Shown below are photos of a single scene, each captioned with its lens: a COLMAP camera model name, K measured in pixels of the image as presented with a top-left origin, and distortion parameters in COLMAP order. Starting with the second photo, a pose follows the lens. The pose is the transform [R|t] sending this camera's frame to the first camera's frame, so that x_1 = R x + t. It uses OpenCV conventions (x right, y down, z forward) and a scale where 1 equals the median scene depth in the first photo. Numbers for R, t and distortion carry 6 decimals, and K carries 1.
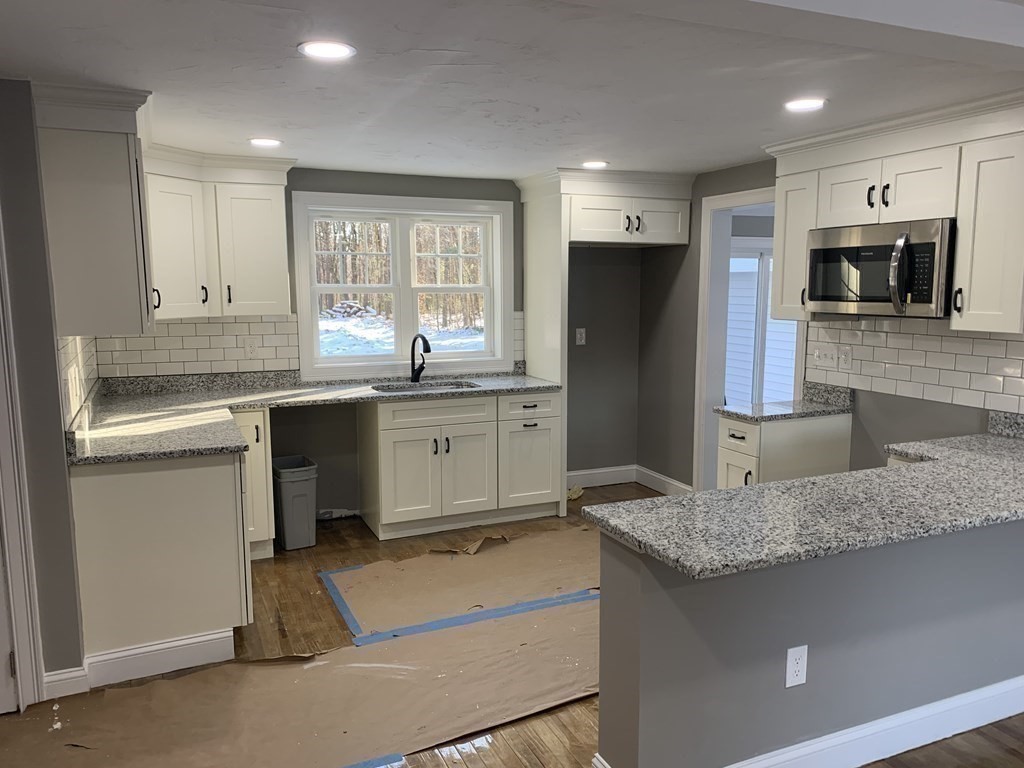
lens RADIAL K [[770.1, 0, 510.5], [0, 770.1, 391.6], [0, 0, 1]] dist [0.040371, -0.051332]
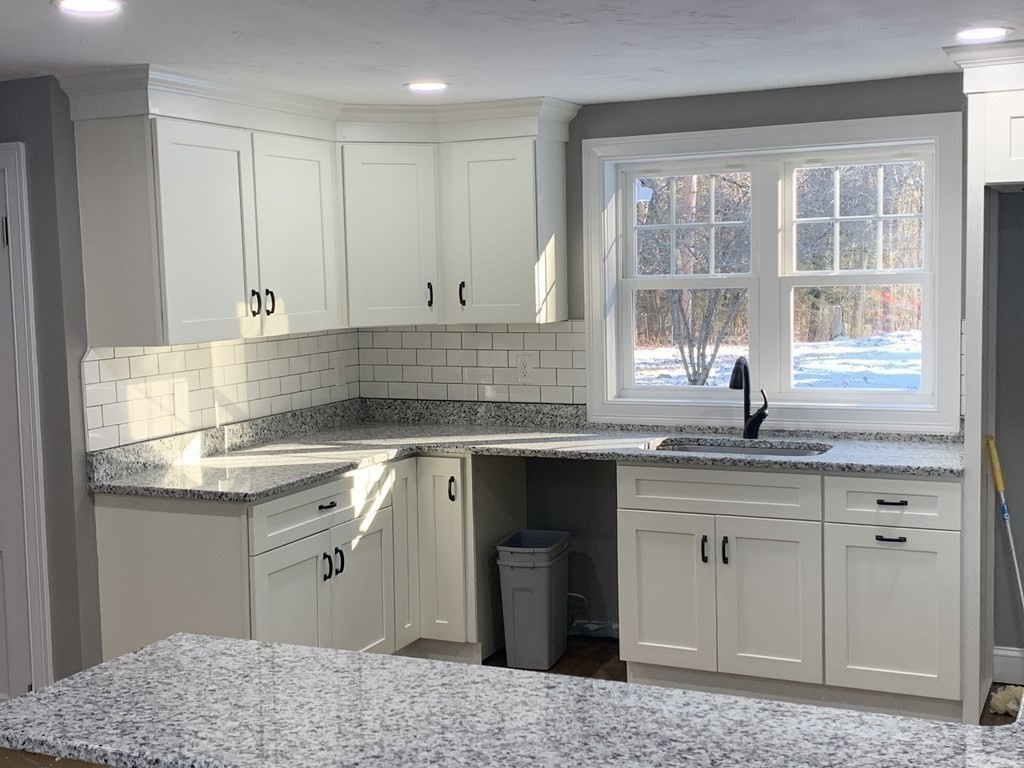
lens RADIAL K [[1308.1, 0, 510.3], [0, 1308.1, 374.1], [0, 0, 1]] dist [0.102028, 0.000000]
pose [[0.646353, 0.047621, -0.761551, 0.609317], [-0.080707, 0.996719, -0.006173, -0.047130], [0.758758, 0.065452, 0.648076, 0.246043]]
